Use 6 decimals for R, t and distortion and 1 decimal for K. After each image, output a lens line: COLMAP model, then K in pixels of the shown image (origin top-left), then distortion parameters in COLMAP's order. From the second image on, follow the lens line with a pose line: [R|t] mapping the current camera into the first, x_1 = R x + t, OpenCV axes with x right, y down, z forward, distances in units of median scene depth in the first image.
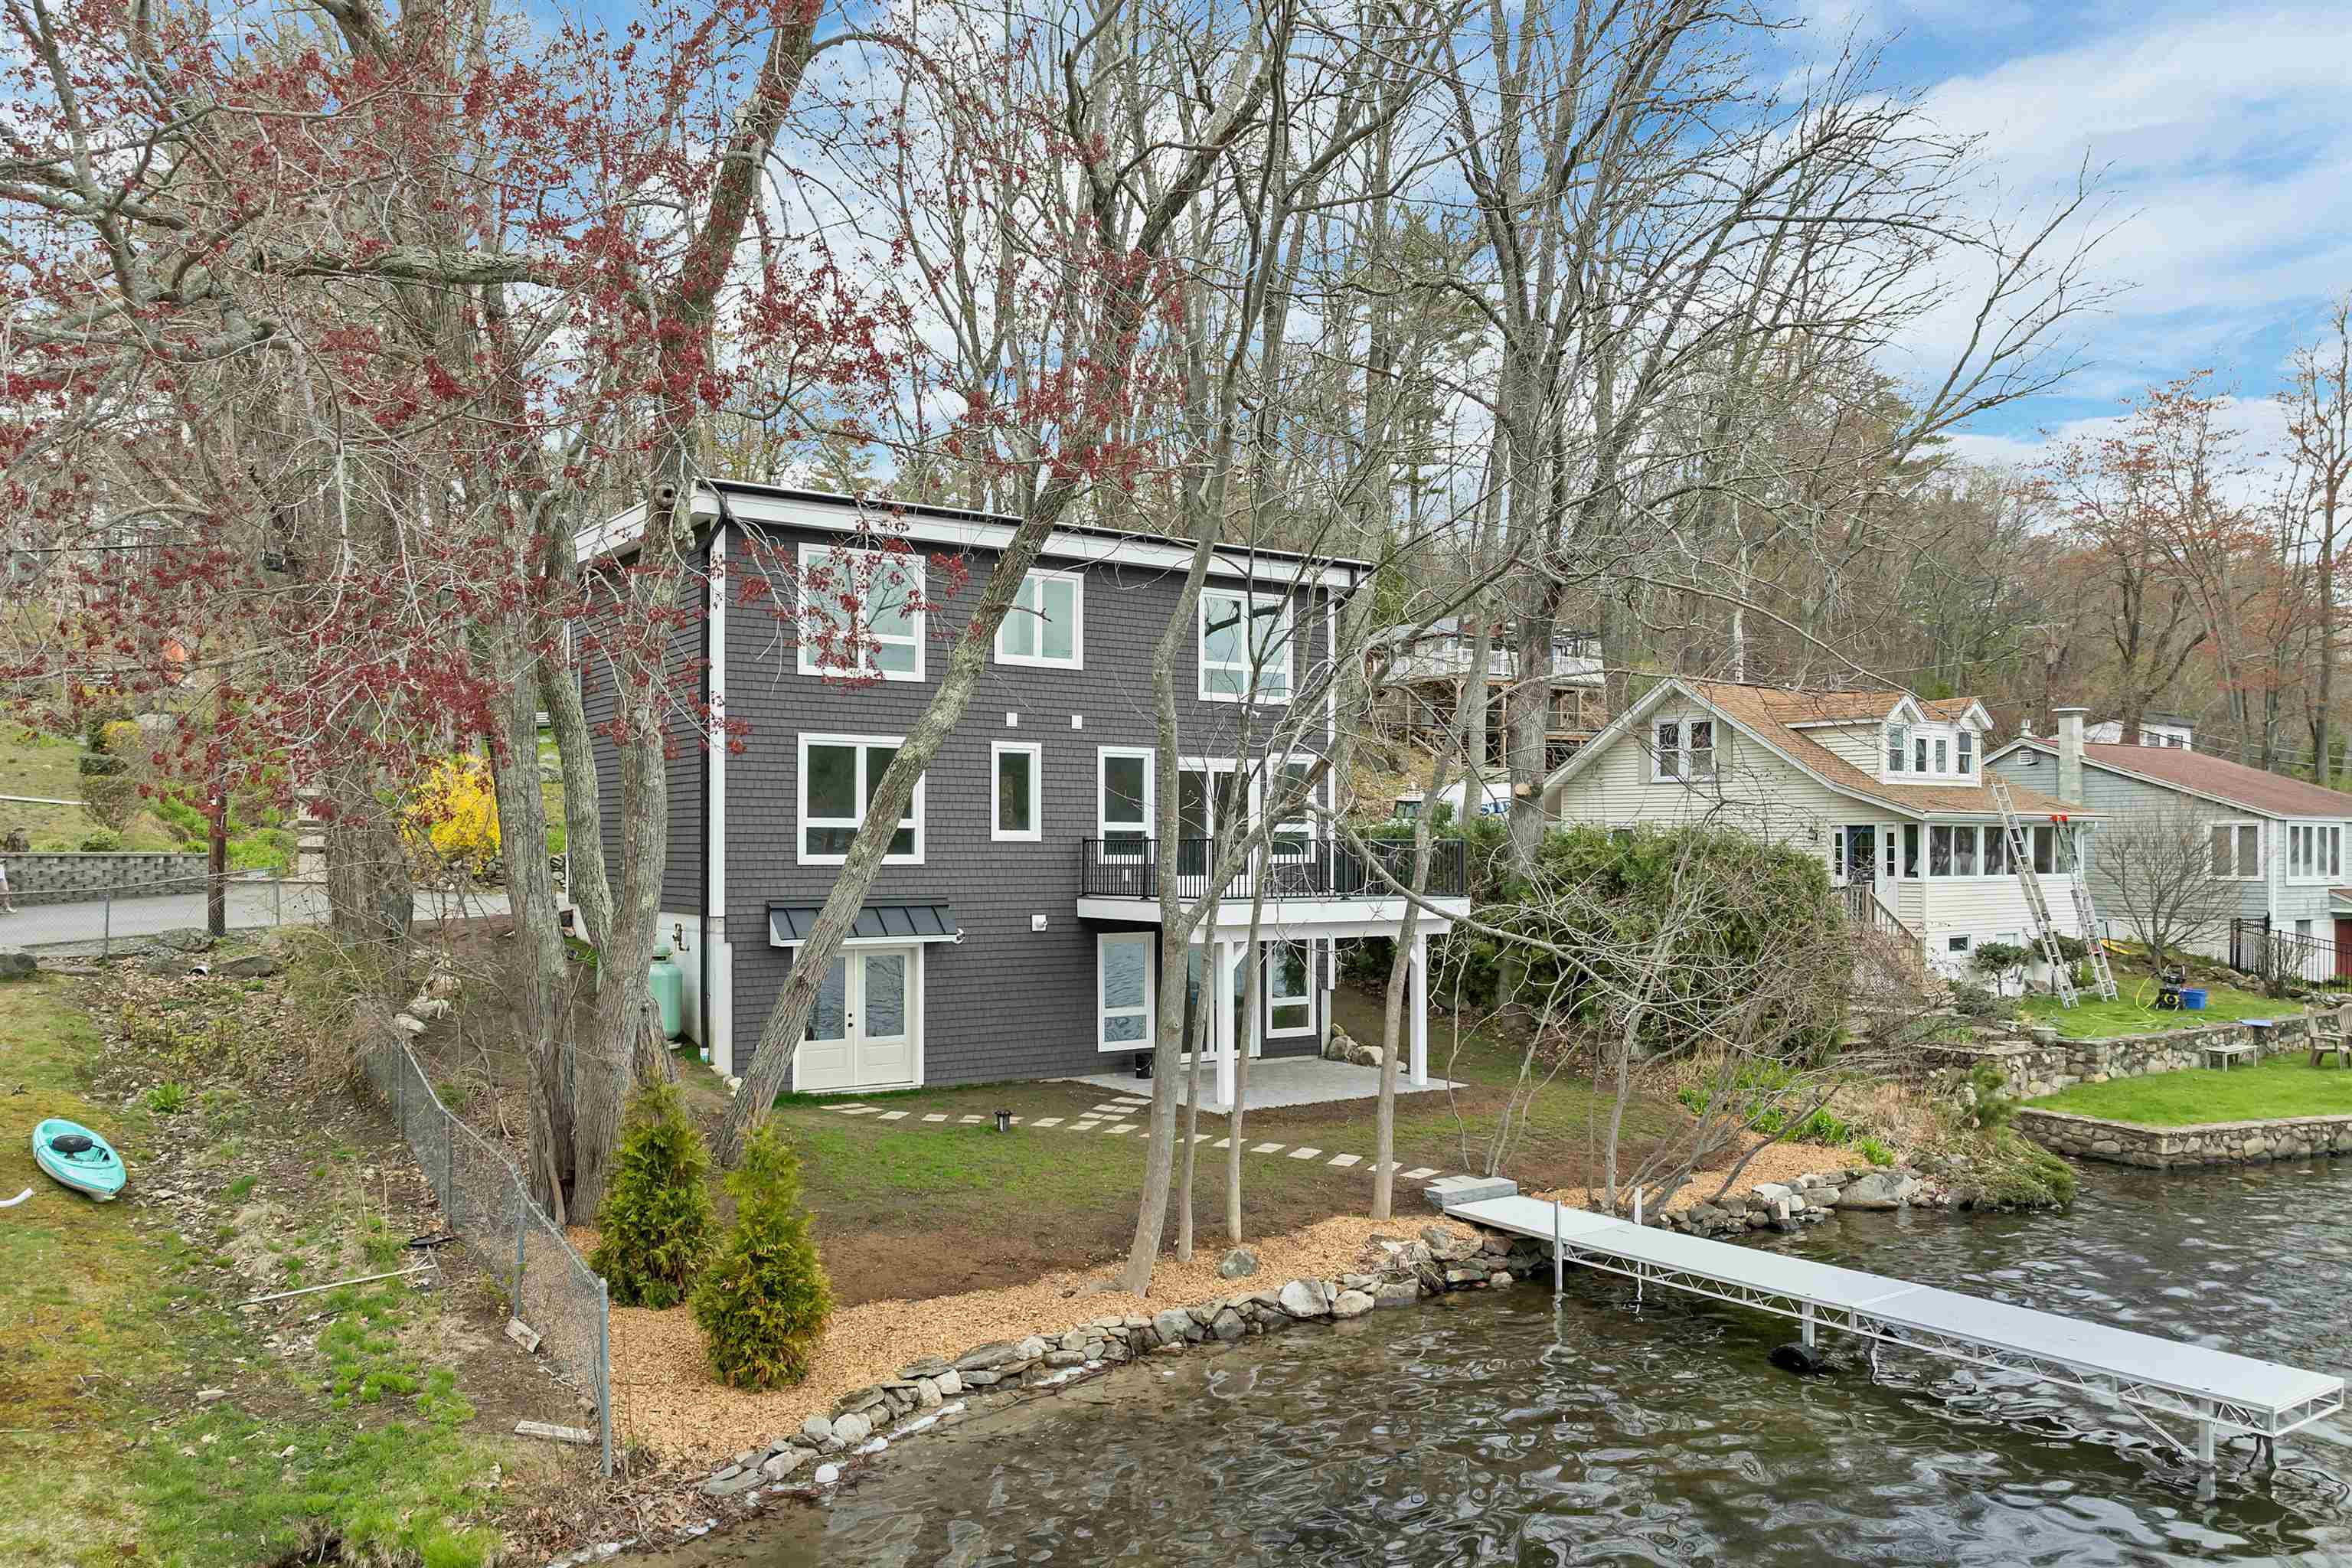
lens RADIAL K [[1728.1, 0, 1202.1], [0, 1728.1, 841.6], [0, 0, 1]] dist [-0.042772, 0.003245]
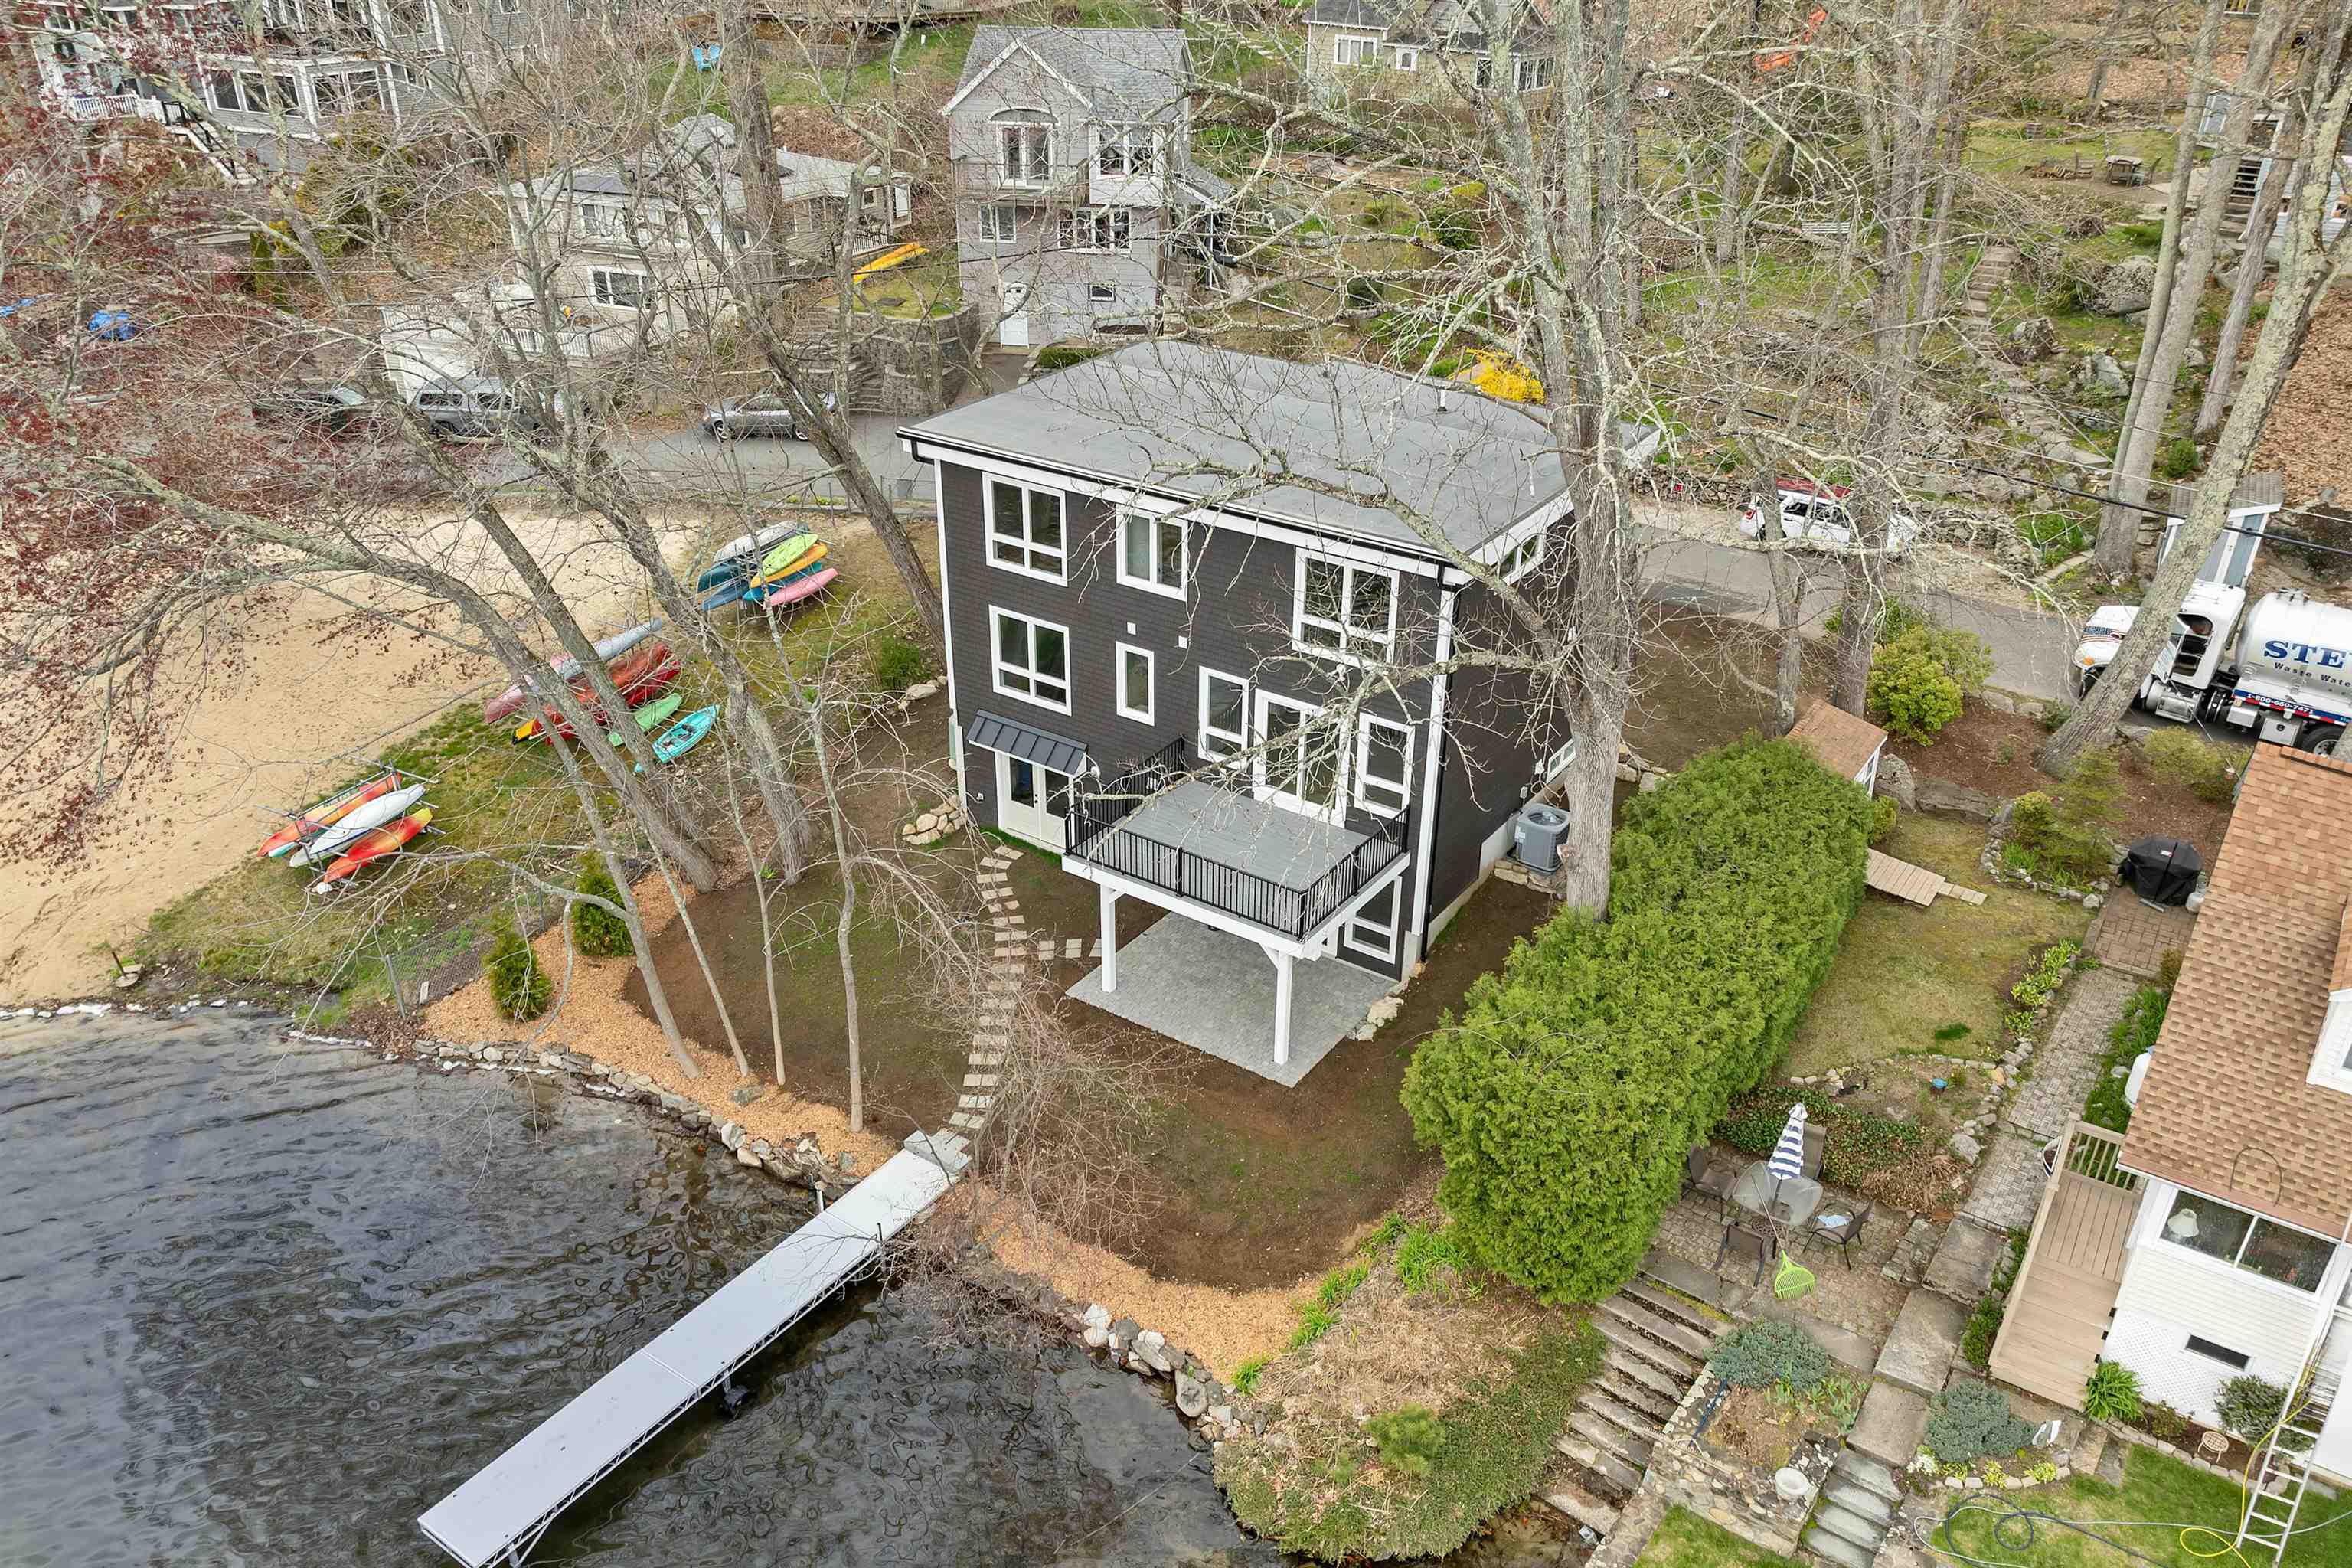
lens RADIAL K [[1717.6, 0, 1206.8], [0, 1717.6, 869.3], [0, 0, 1]] dist [-0.033355, 0.001152]
pose [[0.351869, 0.475836, -0.806082, 0.938251], [-0.010142, 0.863041, 0.505032, -0.521503], [0.935994, -0.169530, 0.308503, 0.632036]]
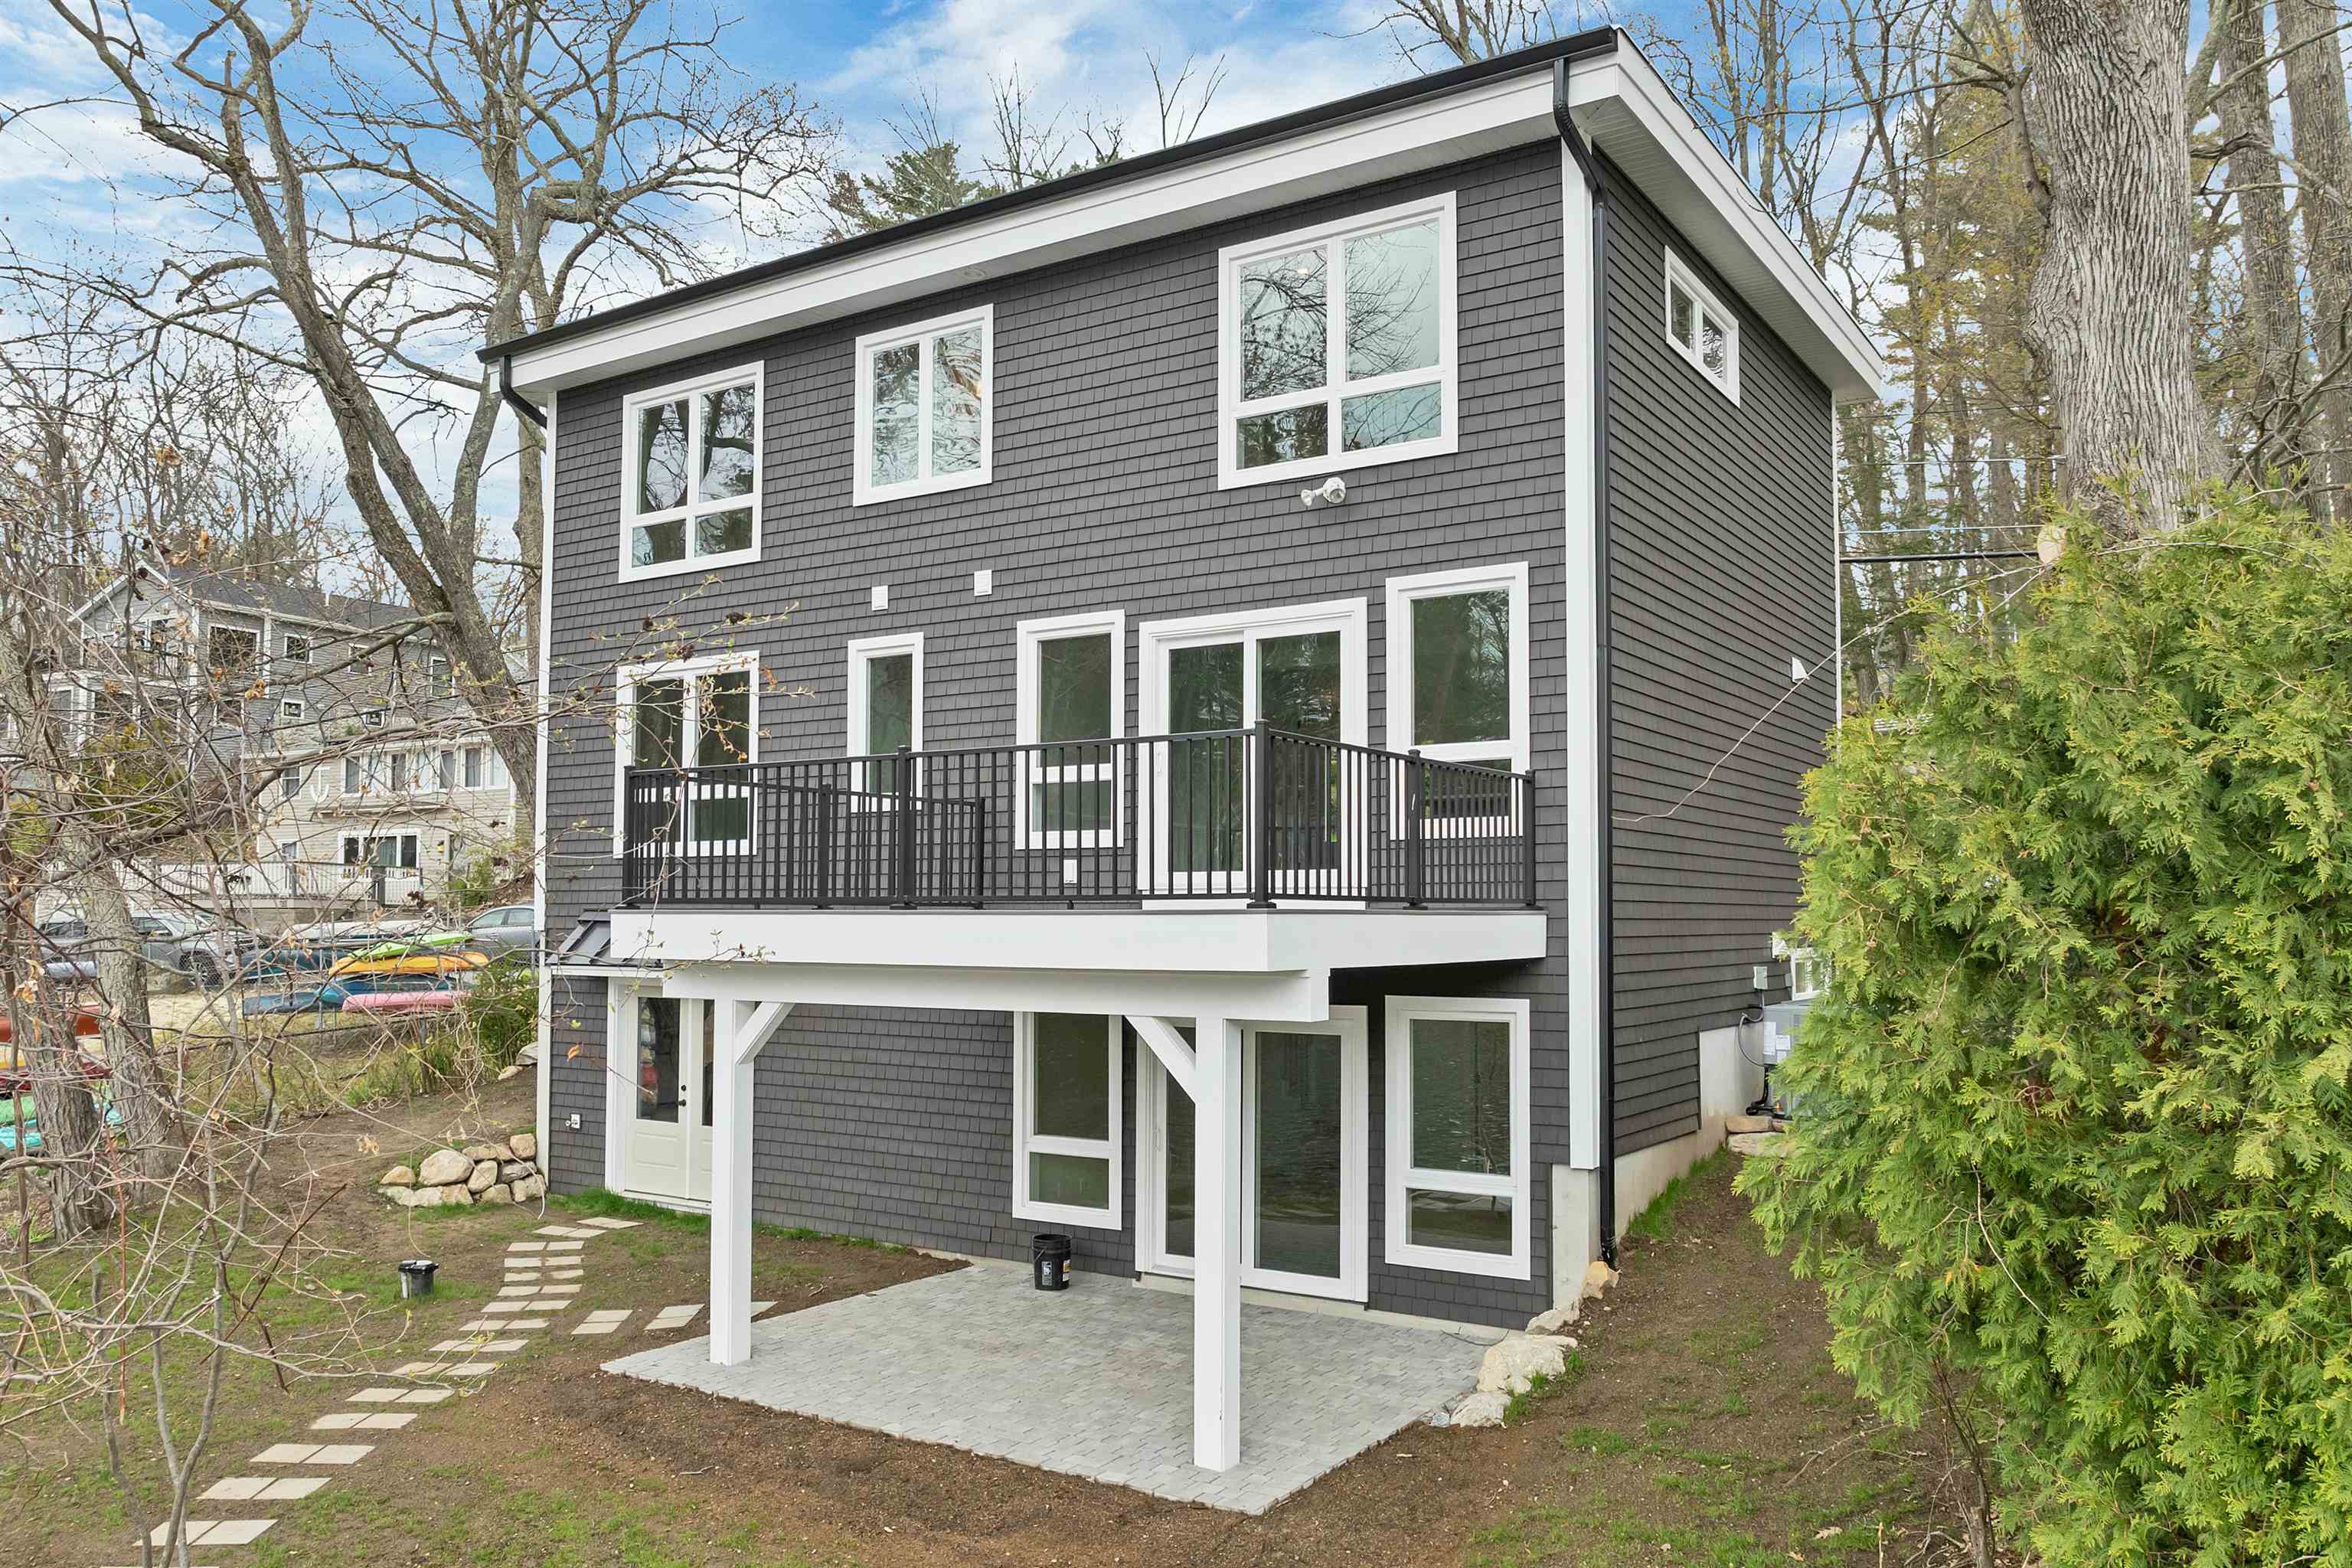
lens RADIAL K [[1737.4, 0, 1199.8], [0, 1737.4, 825.0], [0, 0, 1]] dist [-0.048835, 0.000864]
pose [[0.372698, -0.051391, -0.926529, 0.442345], [0.000009, 0.998465, -0.055378, 0.034697], [0.927953, 0.020631, 0.372127, 0.864736]]
